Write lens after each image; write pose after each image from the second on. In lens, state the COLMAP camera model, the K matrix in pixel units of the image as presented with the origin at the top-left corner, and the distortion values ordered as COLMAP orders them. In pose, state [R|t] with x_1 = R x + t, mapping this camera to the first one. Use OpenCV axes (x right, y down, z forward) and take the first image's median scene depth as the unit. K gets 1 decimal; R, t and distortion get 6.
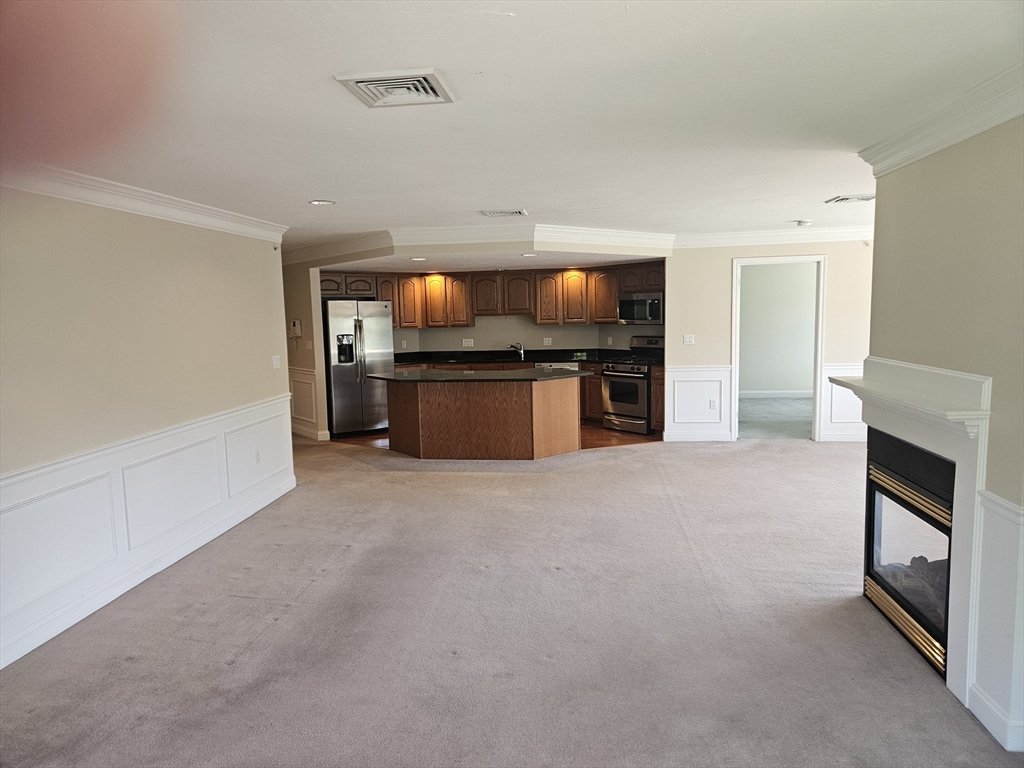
lens RADIAL K [[683.0, 0, 513.9], [0, 683.0, 381.3], [0, 0, 1]] dist [0.030086, -0.007481]
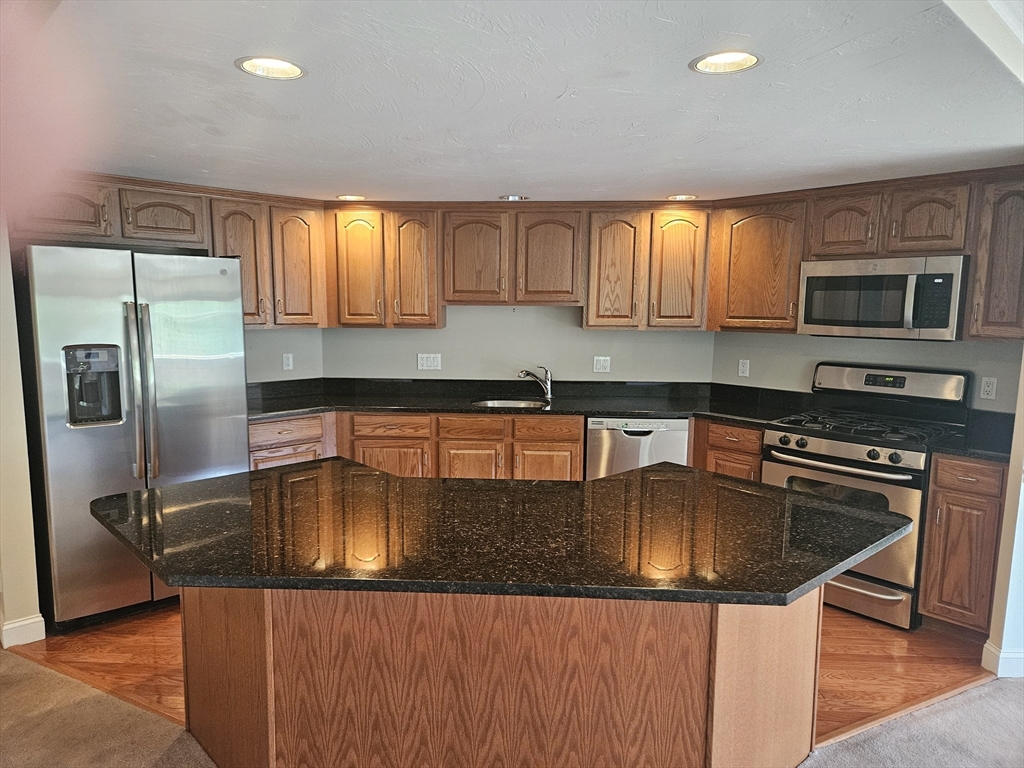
lens RADIAL K [[683.0, 0, 505.2], [0, 683.0, 389.0], [0, 0, 1]] dist [0.030086, -0.007481]
pose [[0.996771, 0.021701, 0.077306, -0.054312], [-0.023657, 0.999421, 0.024472, -0.052983], [-0.076730, -0.026222, 0.996707, 0.561382]]
